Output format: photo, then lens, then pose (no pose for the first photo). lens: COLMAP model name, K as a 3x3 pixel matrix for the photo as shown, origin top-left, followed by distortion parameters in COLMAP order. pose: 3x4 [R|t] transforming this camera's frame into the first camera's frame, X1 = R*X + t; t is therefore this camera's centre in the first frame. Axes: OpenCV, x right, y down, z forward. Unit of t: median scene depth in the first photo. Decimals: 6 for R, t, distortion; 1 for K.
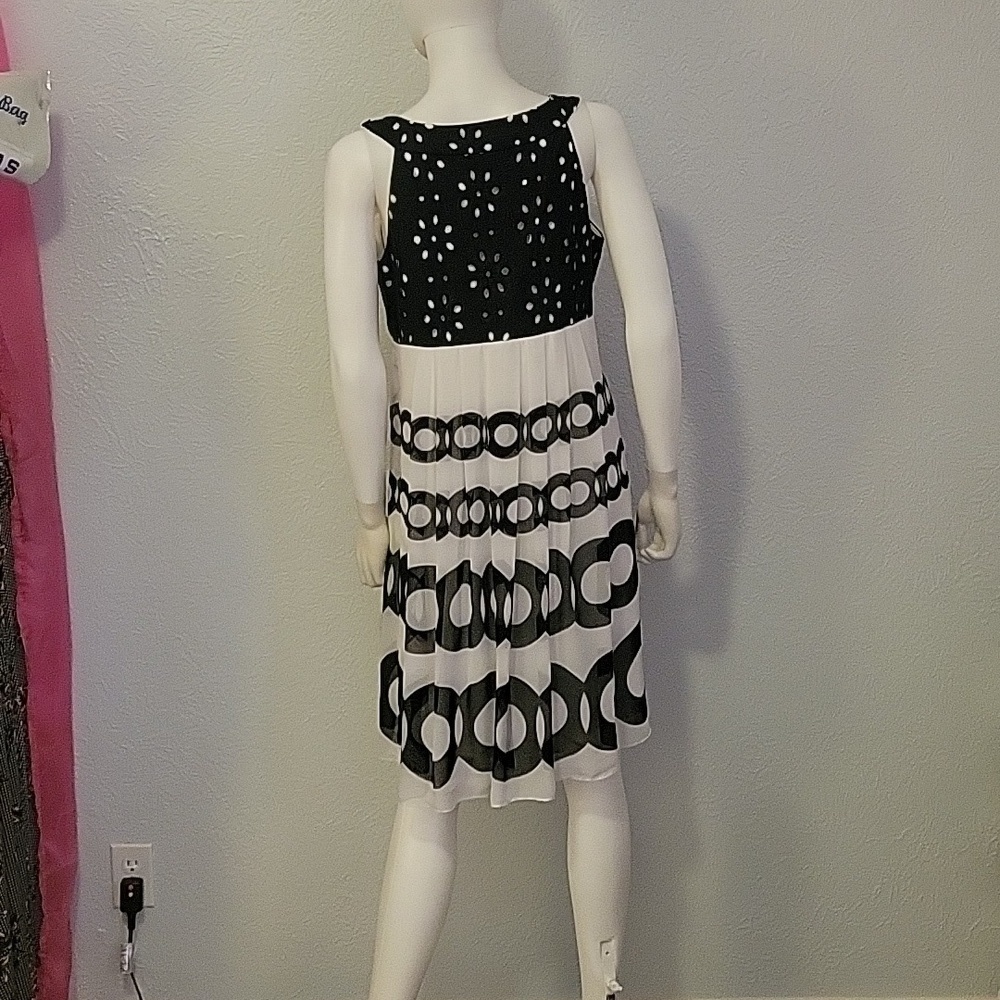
lens RADIAL K [[1700.0, 0, 482.3], [0, 1700.0, 496.2], [0, 0, 1]] dist [0.005173, -0.012184]
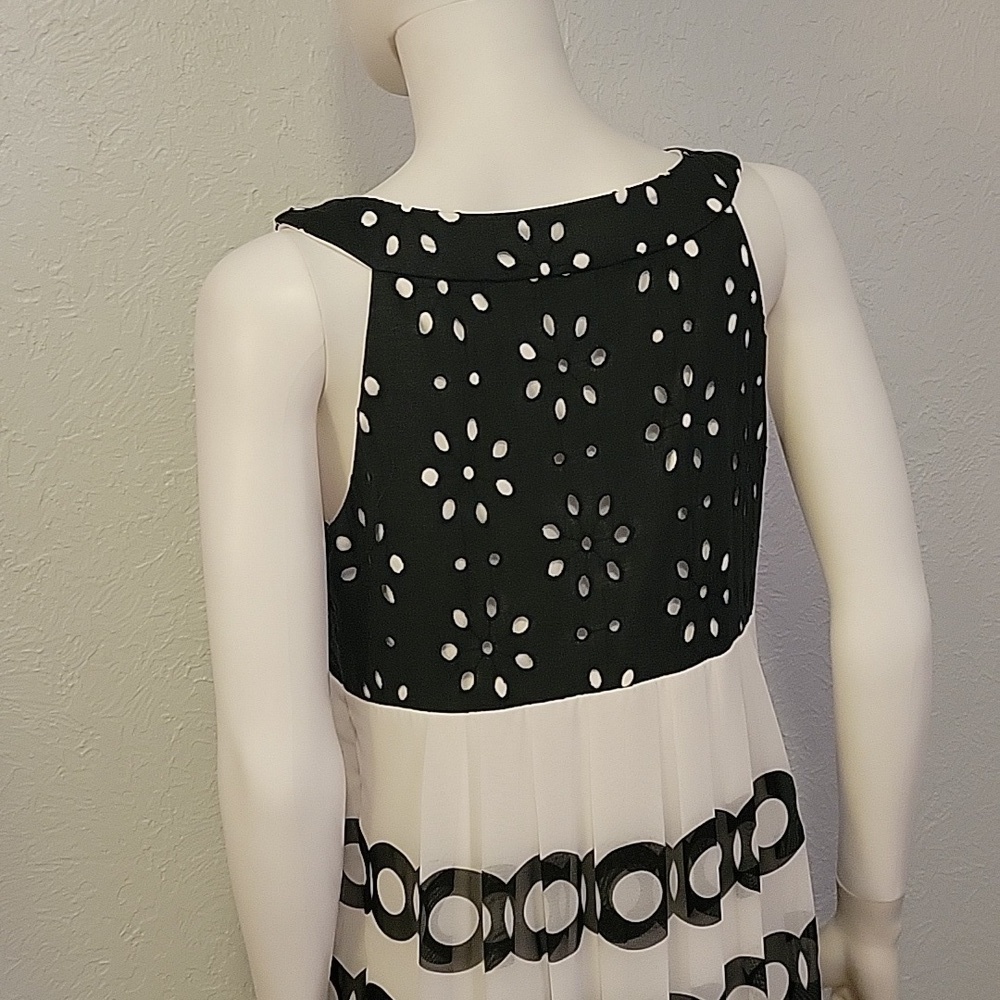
lens RADIAL K [[1700.0, 0, 482.3], [0, 1700.0, 496.2], [0, 0, 1]] dist [0.005173, -0.012184]
pose [[0.973579, -0.058409, 0.220755, -0.120793], [0.075905, 0.994540, -0.071619, -0.113823], [-0.215366, 0.086483, 0.972696, 0.576701]]
